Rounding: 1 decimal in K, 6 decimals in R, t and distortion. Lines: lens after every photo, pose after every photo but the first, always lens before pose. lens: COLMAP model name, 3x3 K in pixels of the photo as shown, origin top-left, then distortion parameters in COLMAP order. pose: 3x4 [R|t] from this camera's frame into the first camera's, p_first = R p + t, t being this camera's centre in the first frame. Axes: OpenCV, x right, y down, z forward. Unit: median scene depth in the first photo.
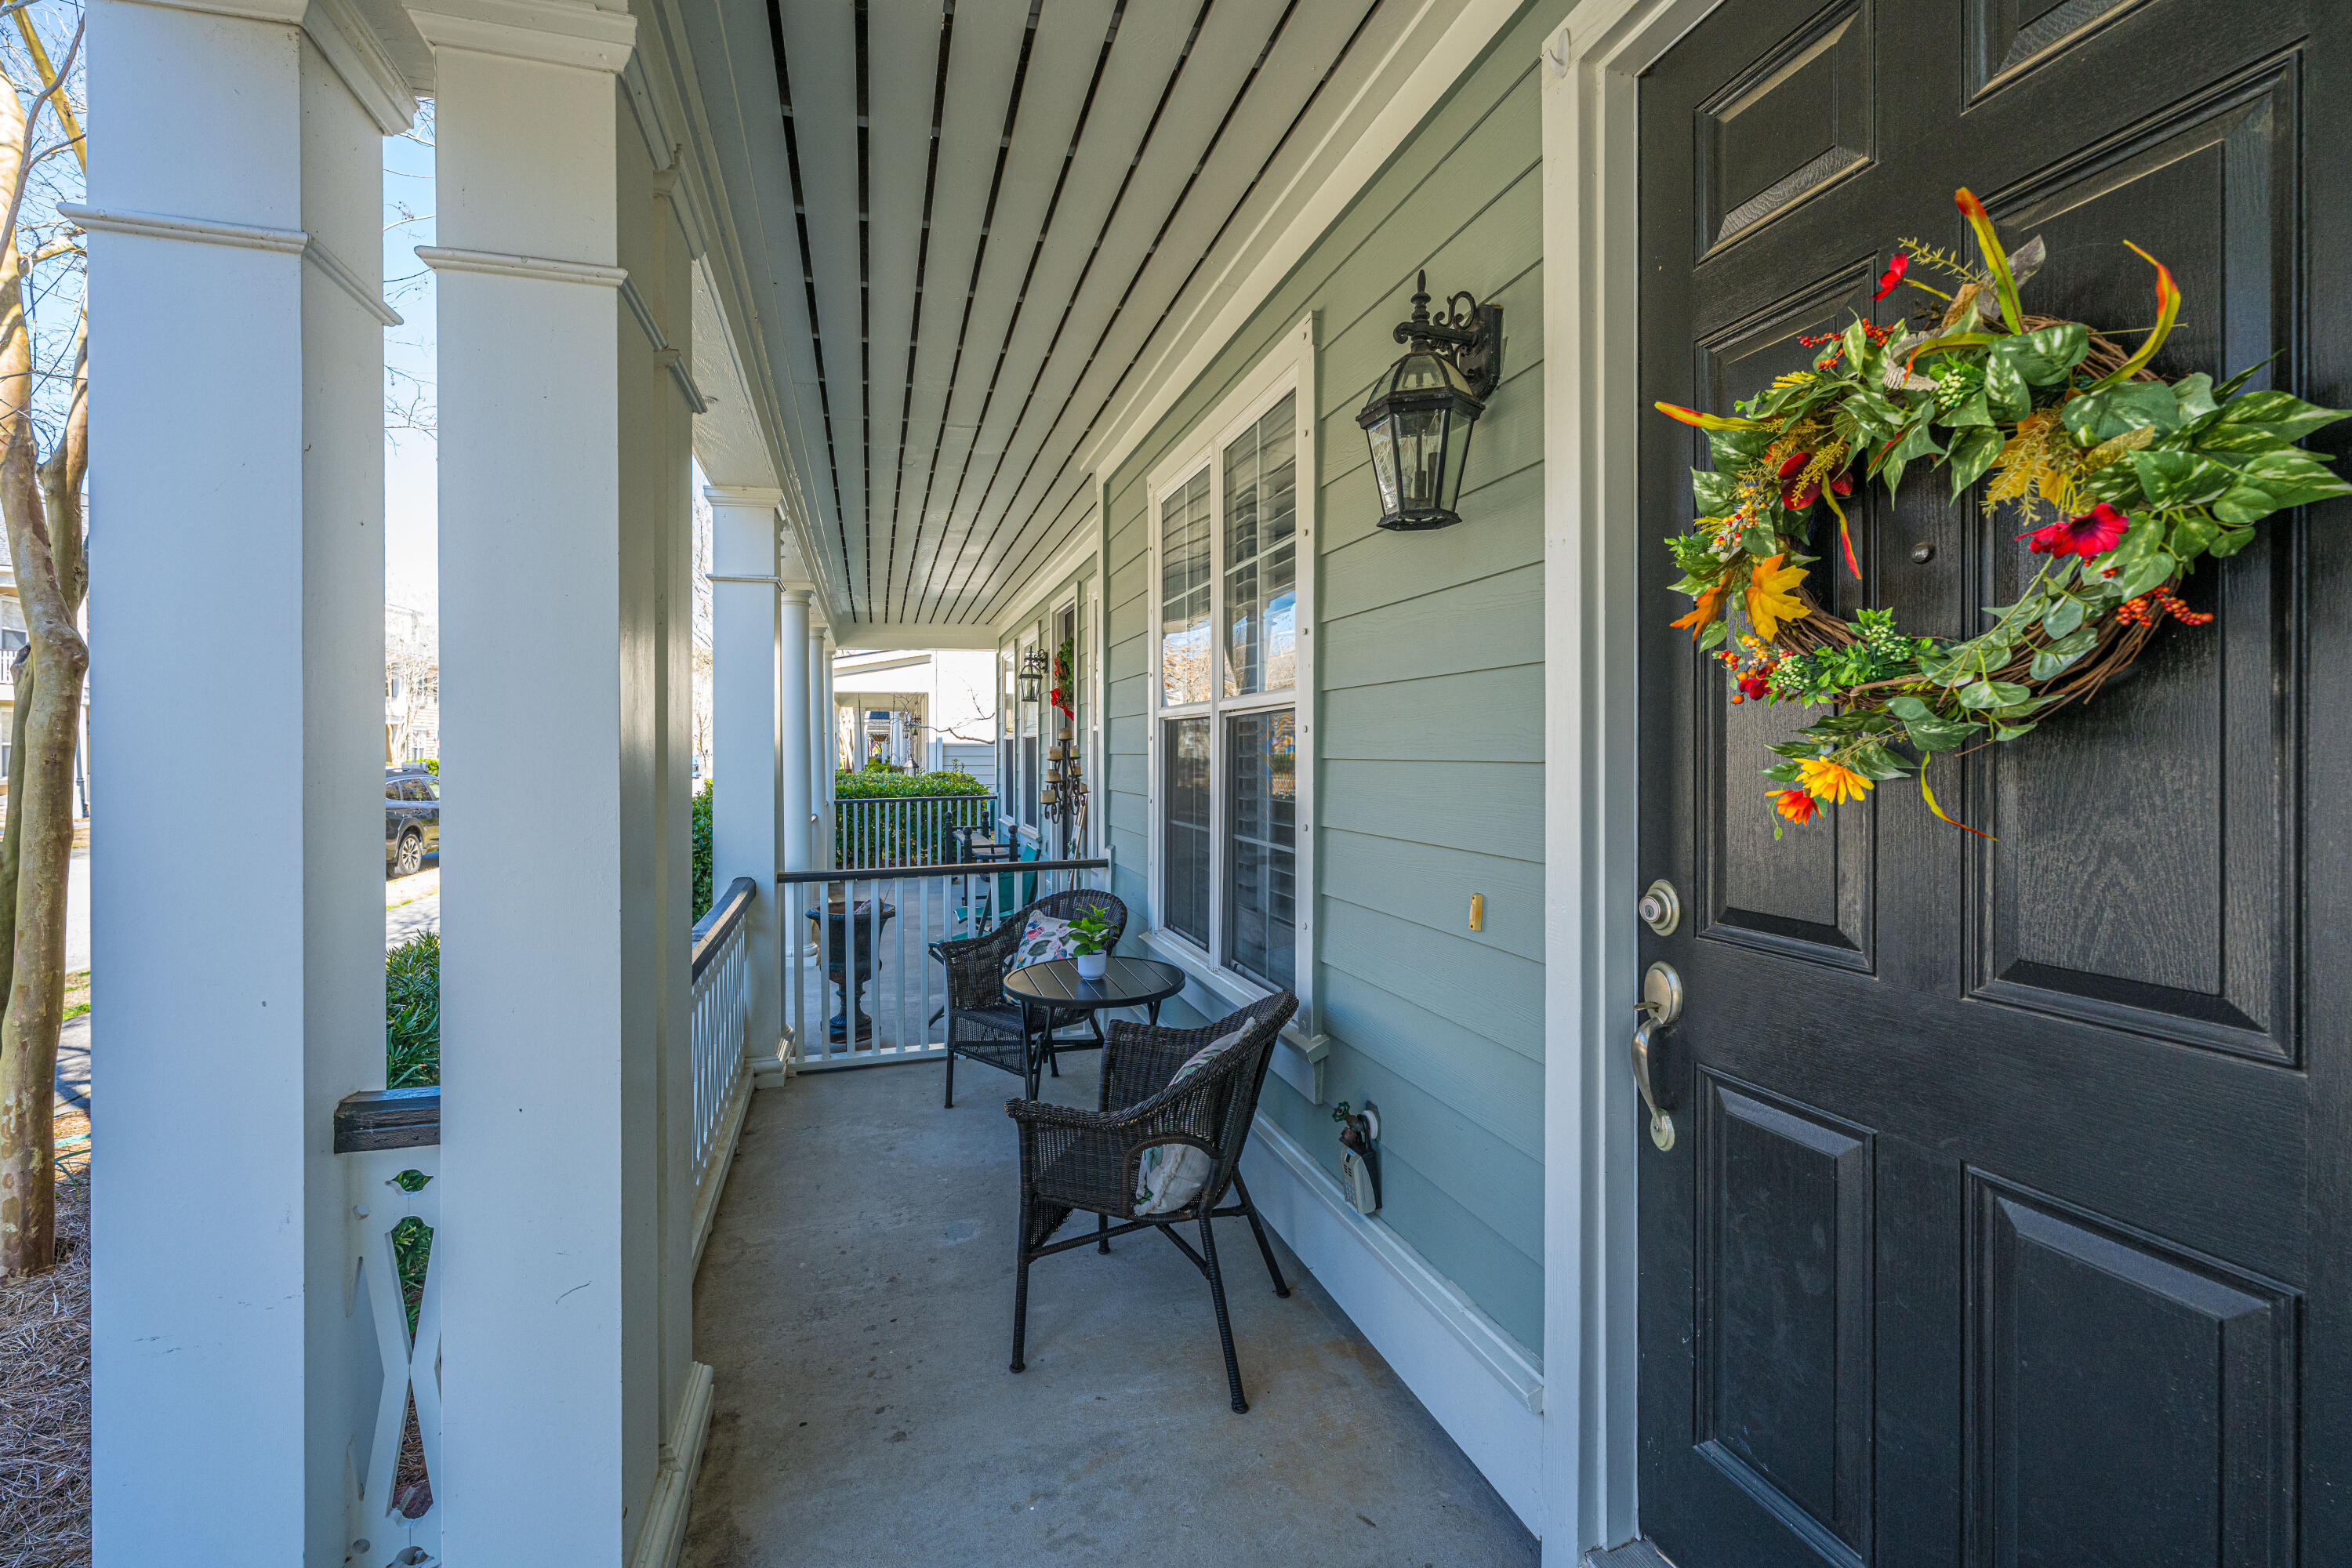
lens RADIAL K [[948.5, 0, 1174.9], [0, 948.5, 765.0], [0, 0, 1]] dist [-0.000234, 0.000249]
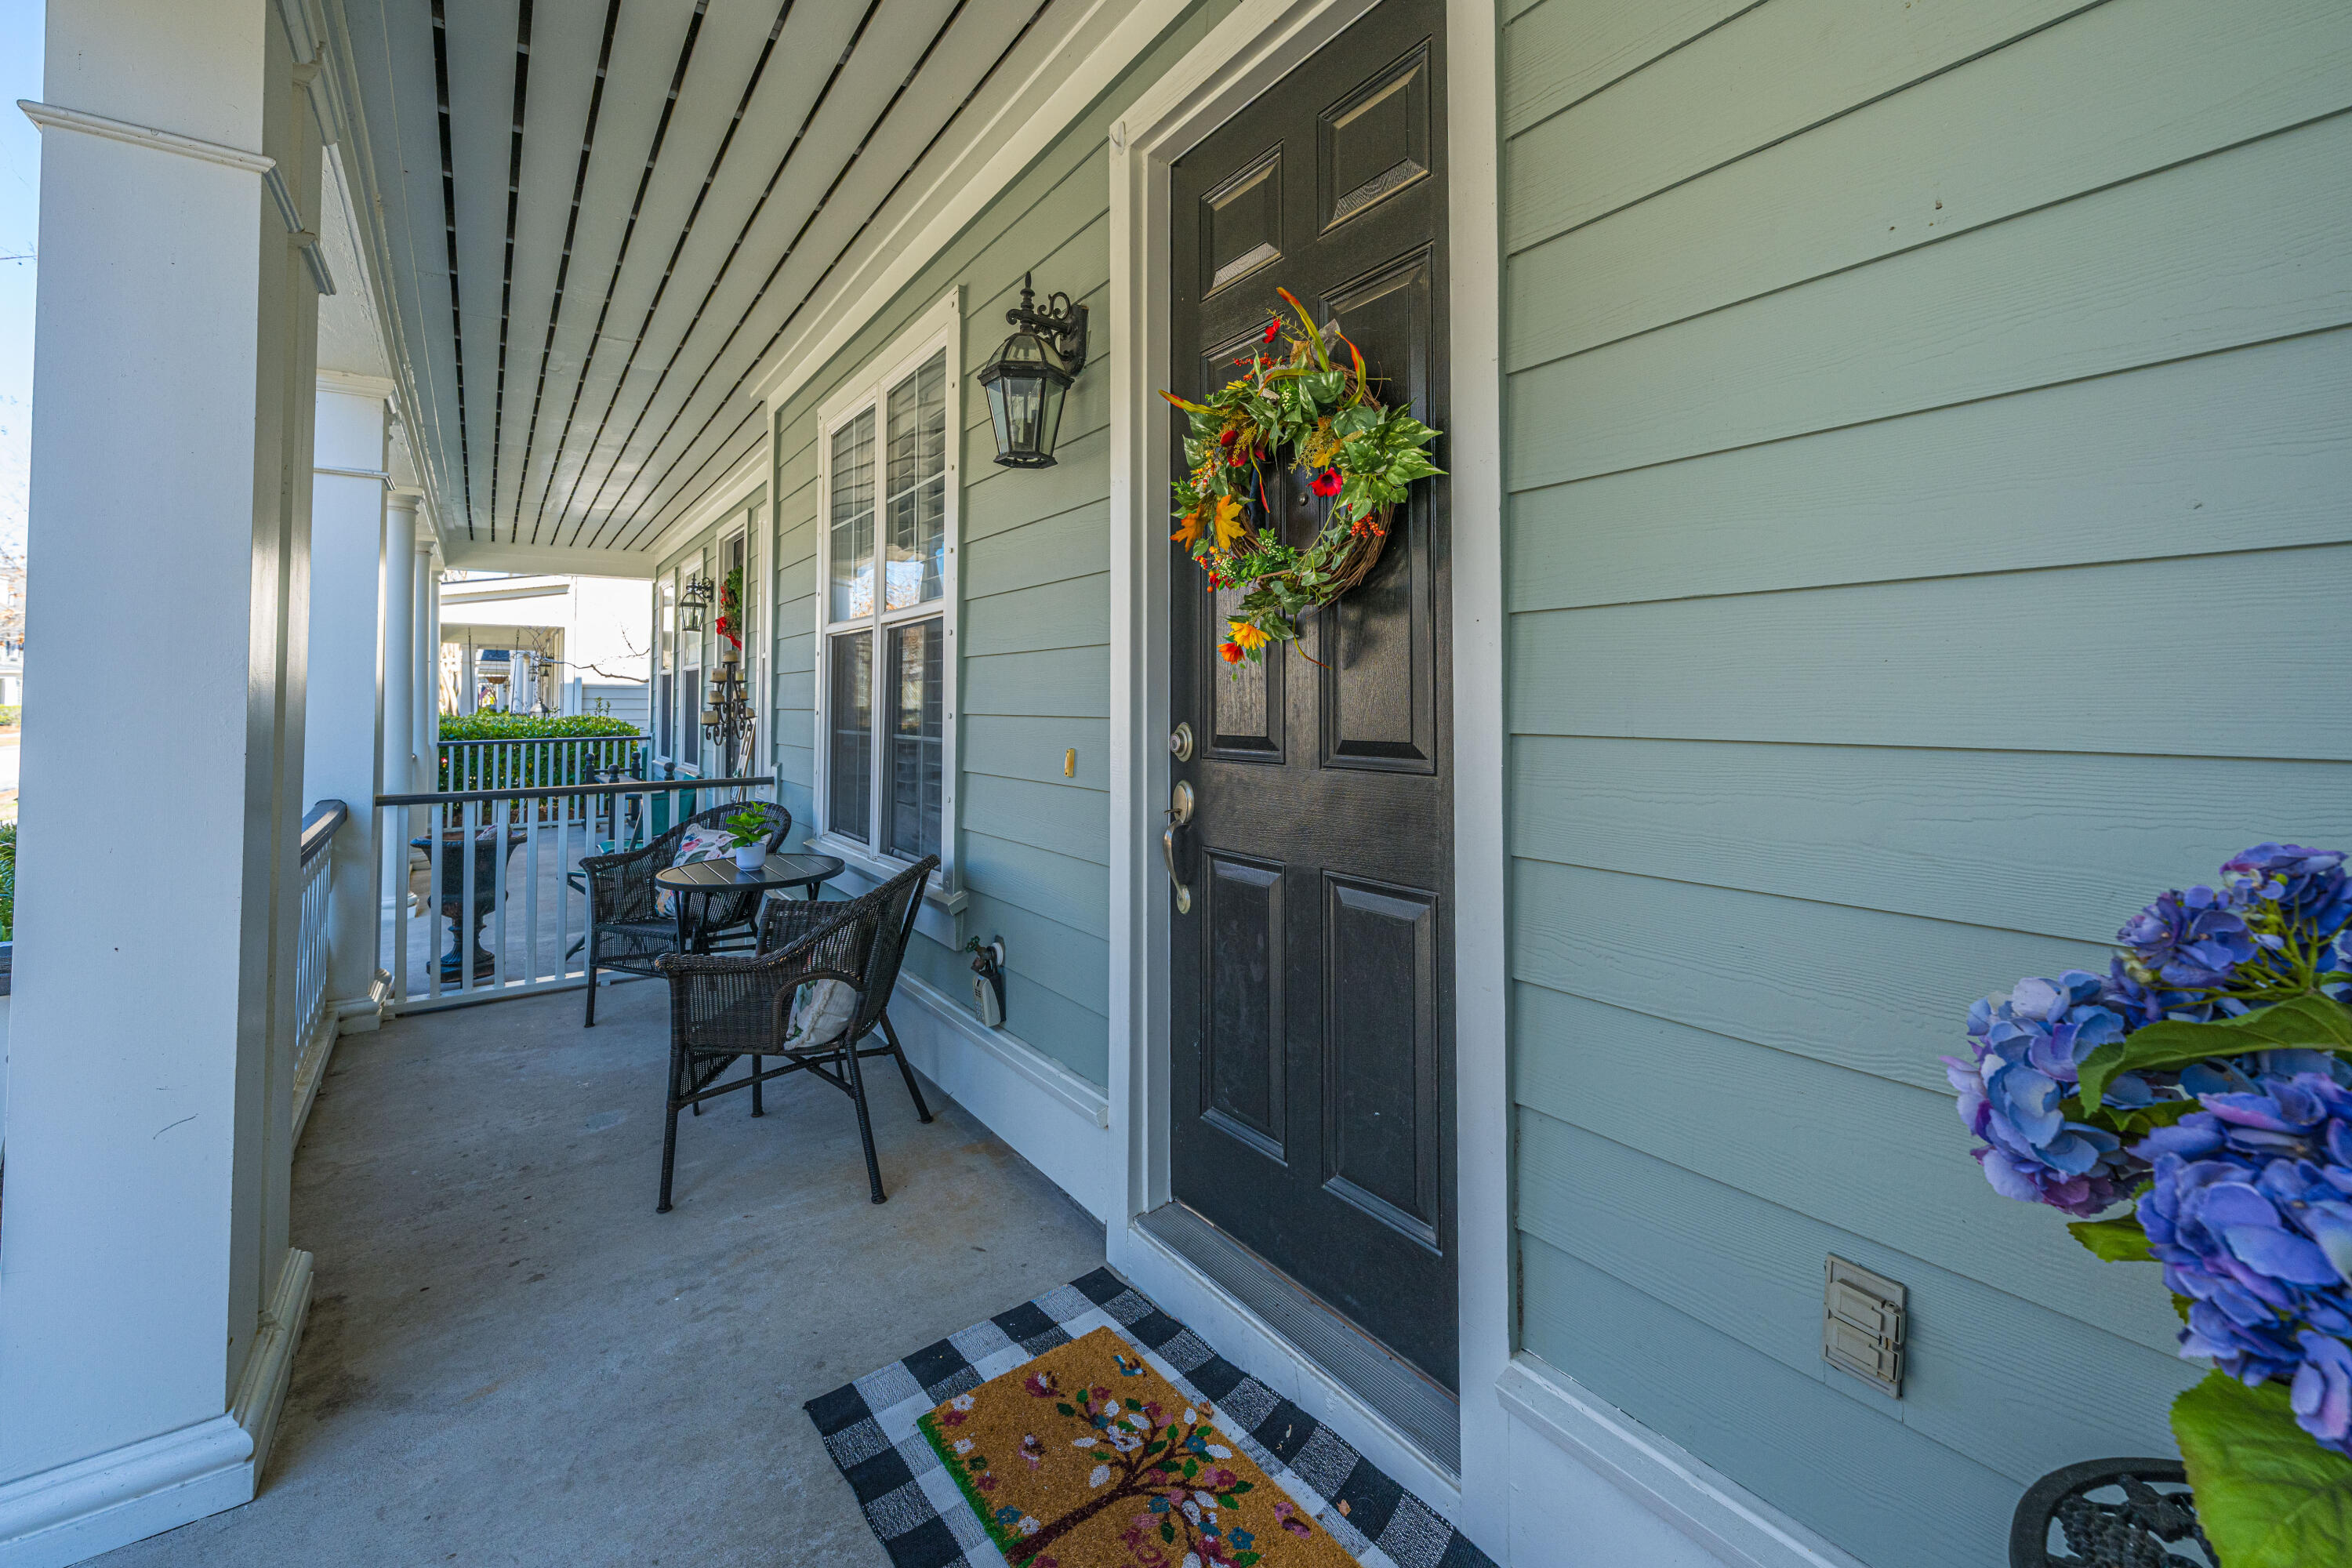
lens RADIAL K [[948.5, 0, 1203.1], [0, 948.5, 688.1], [0, 0, 1]] dist [-0.000234, 0.000249]
pose [[0.942141, 0.010620, 0.335048, 0.047094], [0.001078, 0.999397, -0.034711, 0.087980], [-0.335215, 0.033064, 0.941561, -0.261074]]
